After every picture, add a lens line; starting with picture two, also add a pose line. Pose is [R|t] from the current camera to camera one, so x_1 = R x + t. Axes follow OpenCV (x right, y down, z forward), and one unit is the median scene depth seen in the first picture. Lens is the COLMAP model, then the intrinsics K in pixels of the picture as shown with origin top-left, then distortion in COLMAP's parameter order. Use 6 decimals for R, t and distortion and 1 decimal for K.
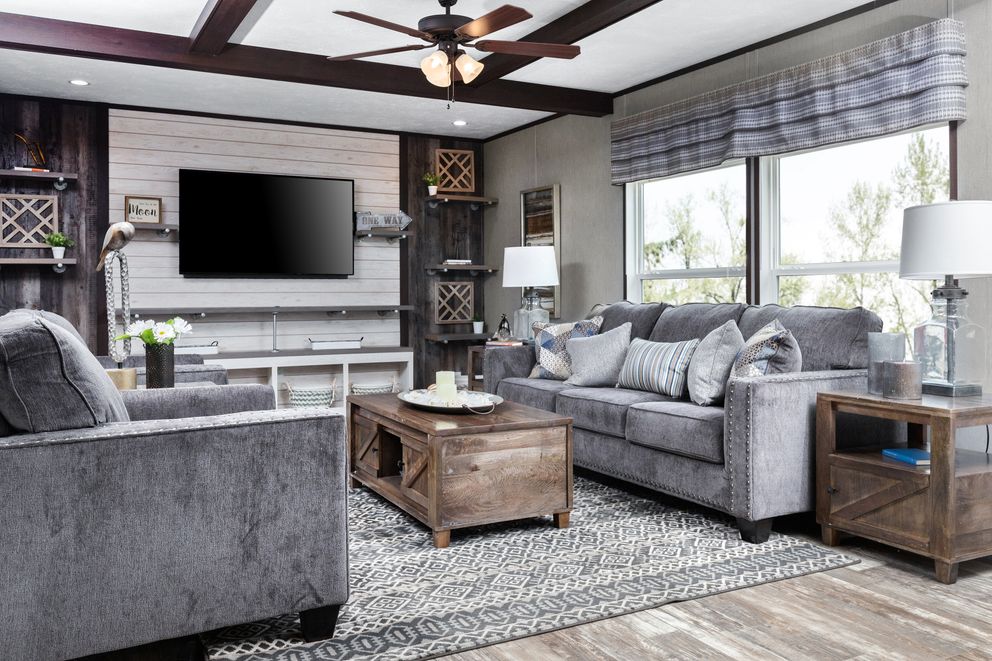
lens RADIAL K [[845.0, 0, 498.2], [0, 845.0, 290.3], [0, 0, 1]] dist [0.008039, -0.002571]
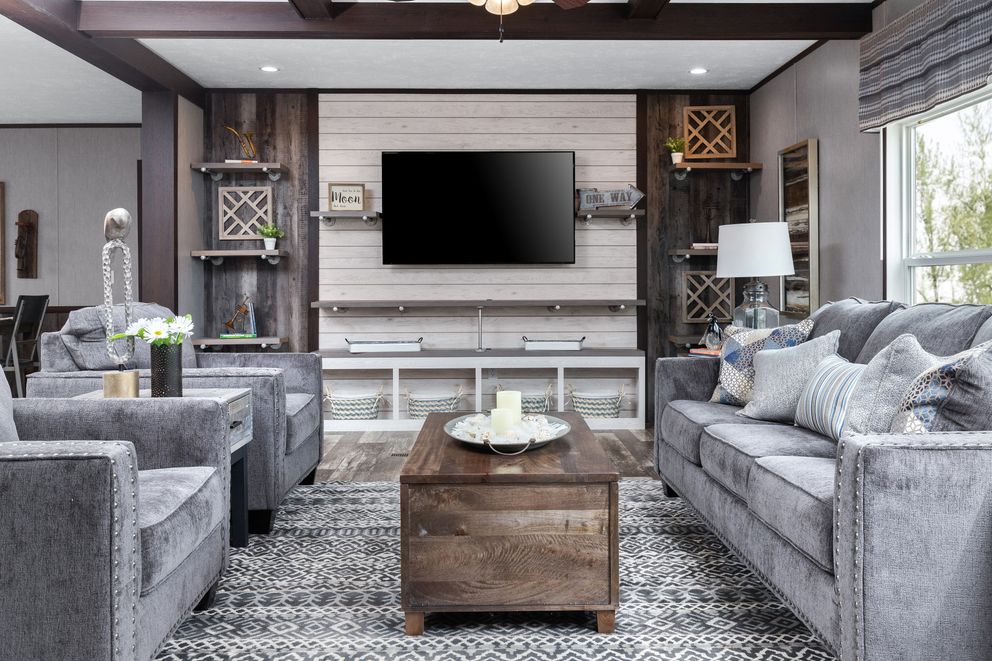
lens RADIAL K [[895.7, 0, 495.3], [0, 895.7, 284.8], [0, 0, 1]] dist [0.004299, -0.000752]
pose [[0.889966, 0.001770, -0.456023, 0.185817], [0.001230, 0.999980, 0.006282, -0.002813], [0.456025, -0.006152, 0.889946, 0.179201]]
